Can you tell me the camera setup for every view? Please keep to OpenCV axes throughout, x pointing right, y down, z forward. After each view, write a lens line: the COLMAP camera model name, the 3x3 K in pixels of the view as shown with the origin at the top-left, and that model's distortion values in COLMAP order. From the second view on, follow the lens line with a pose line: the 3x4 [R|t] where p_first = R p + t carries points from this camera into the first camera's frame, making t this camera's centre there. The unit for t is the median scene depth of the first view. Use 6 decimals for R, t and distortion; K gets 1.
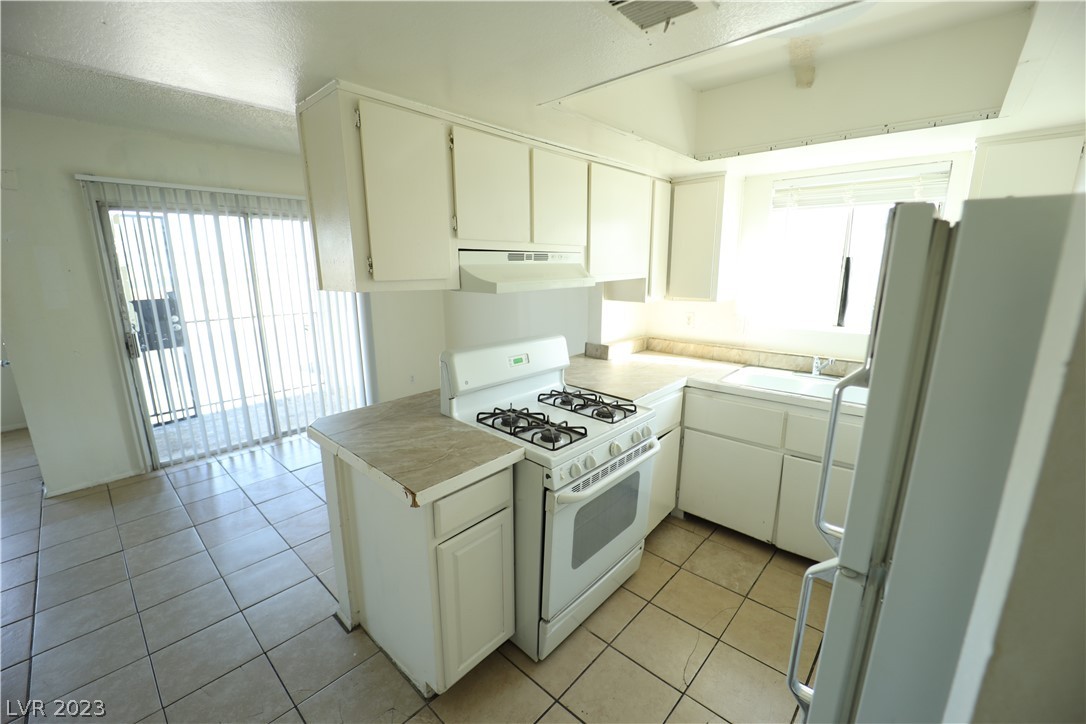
lens RADIAL K [[445.0, 0, 537.5], [0, 445.0, 363.3], [0, 0, 1]] dist [-0.019706, -0.000614]
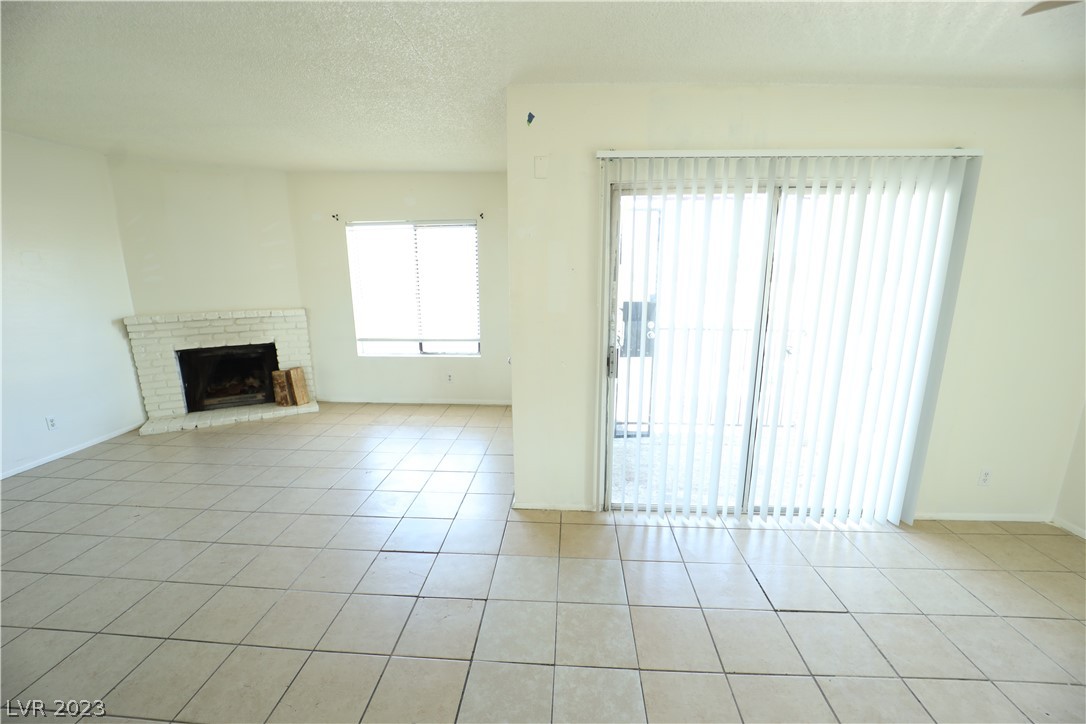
lens RADIAL K [[445.0, 0, 541.0], [0, 445.0, 361.2], [0, 0, 1]] dist [-0.019706, -0.000614]
pose [[0.629508, 0.161927, -0.759934, -0.516389], [-0.171101, 0.982924, 0.067706, -0.101818], [0.757921, 0.087404, 0.646465, 0.490473]]
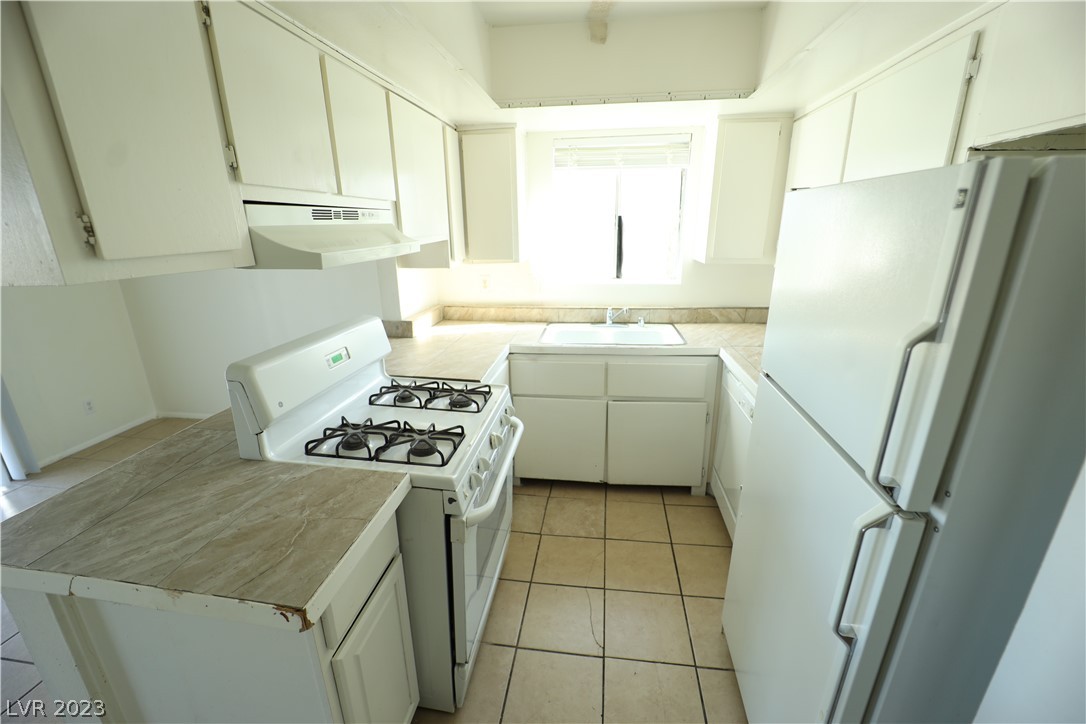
lens RADIAL K [[445.0, 0, 537.0], [0, 445.0, 364.1], [0, 0, 1]] dist [-0.019706, -0.000614]
pose [[0.820015, -0.177412, 0.544151, -0.161455], [0.131668, 0.983720, 0.122307, -0.039707], [-0.556991, -0.028646, 0.830025, 0.188190]]
